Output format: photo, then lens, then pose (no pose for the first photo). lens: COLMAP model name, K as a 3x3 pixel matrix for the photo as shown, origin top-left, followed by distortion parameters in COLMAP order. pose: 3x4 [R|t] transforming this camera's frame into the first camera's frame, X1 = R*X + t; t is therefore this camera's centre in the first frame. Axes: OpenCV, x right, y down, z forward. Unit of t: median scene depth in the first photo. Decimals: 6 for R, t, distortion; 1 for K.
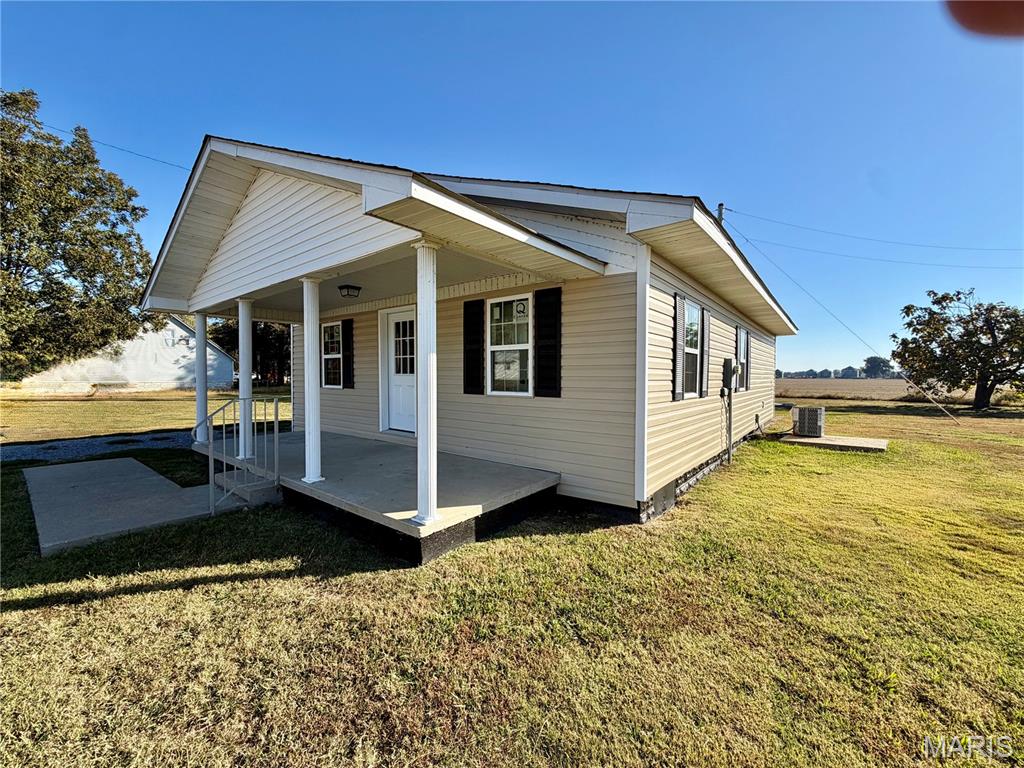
lens RADIAL K [[413.3, 0, 512.3], [0, 413.3, 389.2], [0, 0, 1]] dist [0.000273, 0.000003]
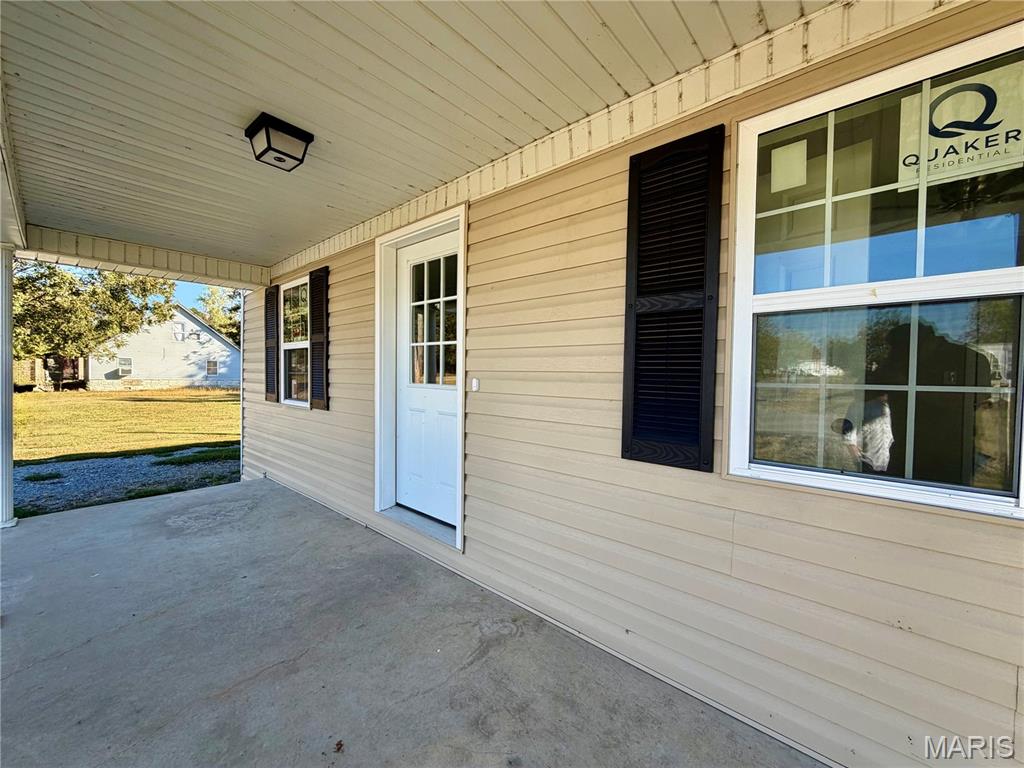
lens RADIAL K [[413.3, 0, 510.7], [0, 413.3, 384.9], [0, 0, 1]] dist [0.000273, 0.000003]
pose [[0.997924, 0.016167, -0.062341, -0.145858], [-0.016966, 0.999780, -0.012306, -0.030867], [0.062129, 0.013338, 0.997979, 0.552433]]
